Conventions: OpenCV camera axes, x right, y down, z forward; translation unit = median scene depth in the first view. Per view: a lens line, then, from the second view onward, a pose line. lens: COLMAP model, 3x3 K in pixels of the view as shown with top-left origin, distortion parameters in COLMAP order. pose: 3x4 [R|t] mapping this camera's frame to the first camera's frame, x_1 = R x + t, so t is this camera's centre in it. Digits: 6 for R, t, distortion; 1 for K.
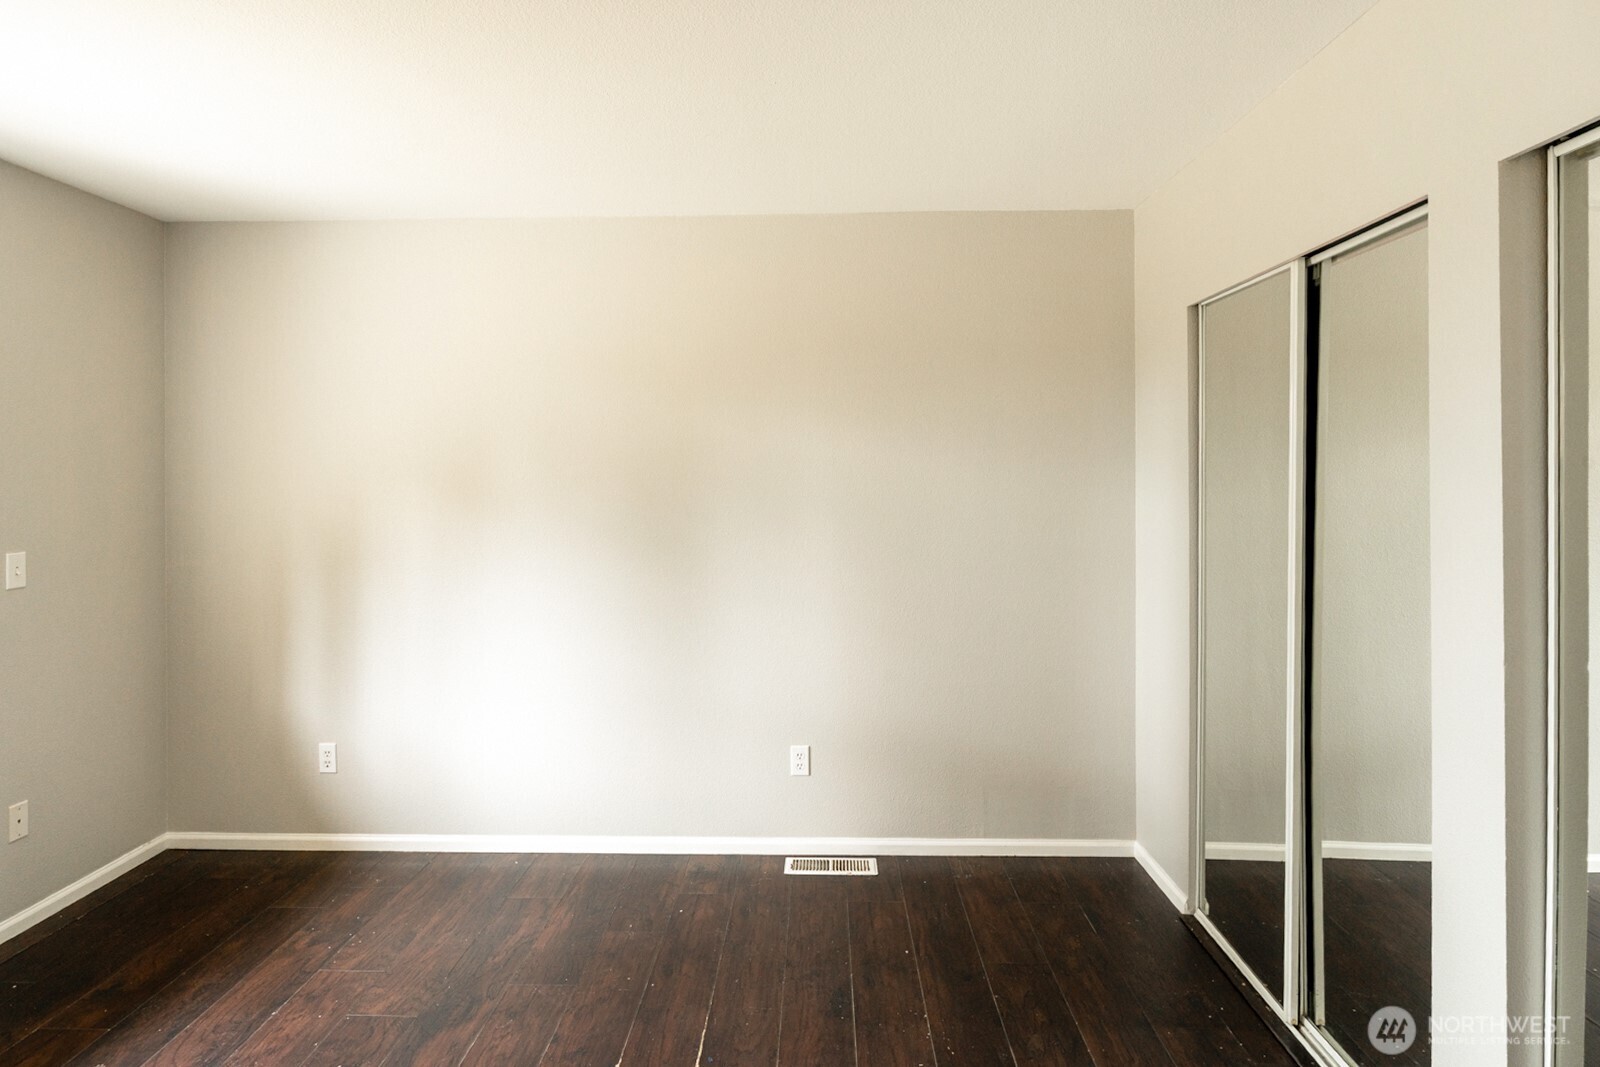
lens RADIAL K [[907.7, 0, 798.3], [0, 907.7, 516.1], [0, 0, 1]] dist [0.003591, 0.000873]
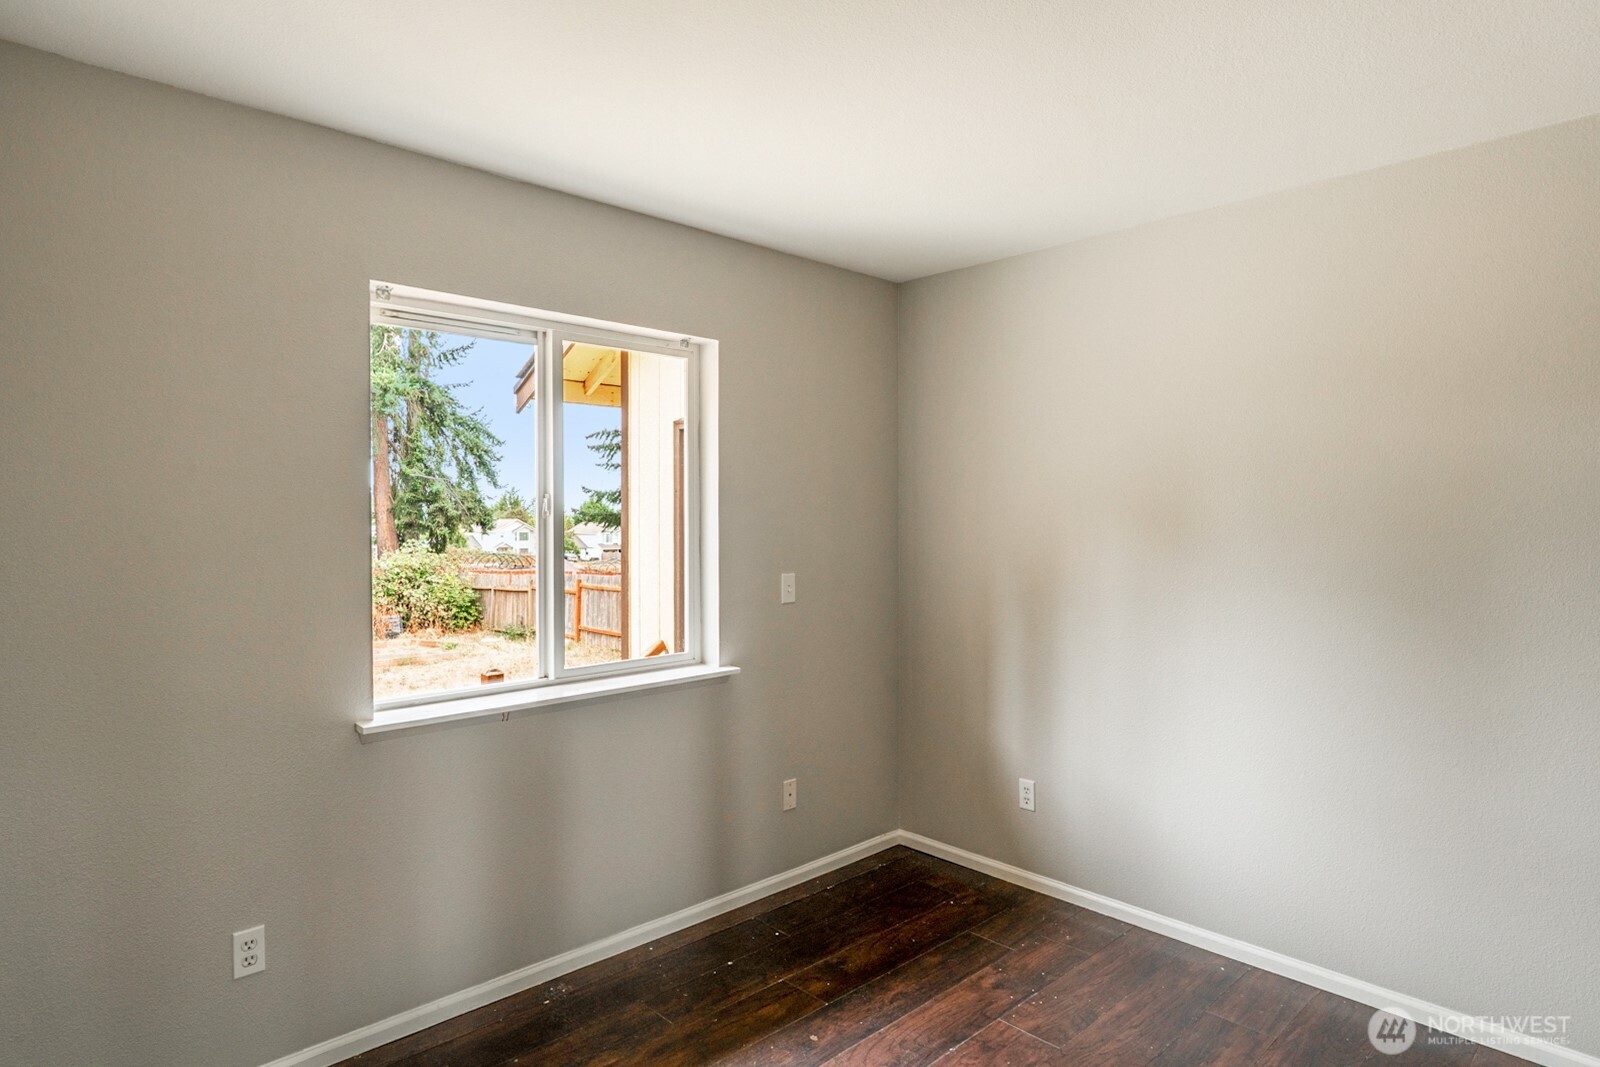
lens RADIAL K [[907.7, 0, 798.3], [0, 907.7, 516.1], [0, 0, 1]] dist [0.003591, 0.000873]
pose [[0.713022, 0.004983, -0.701124, -0.000976], [-0.033853, 0.999053, -0.027327, -0.003477], [0.700324, 0.043219, 0.712515, 0.127315]]
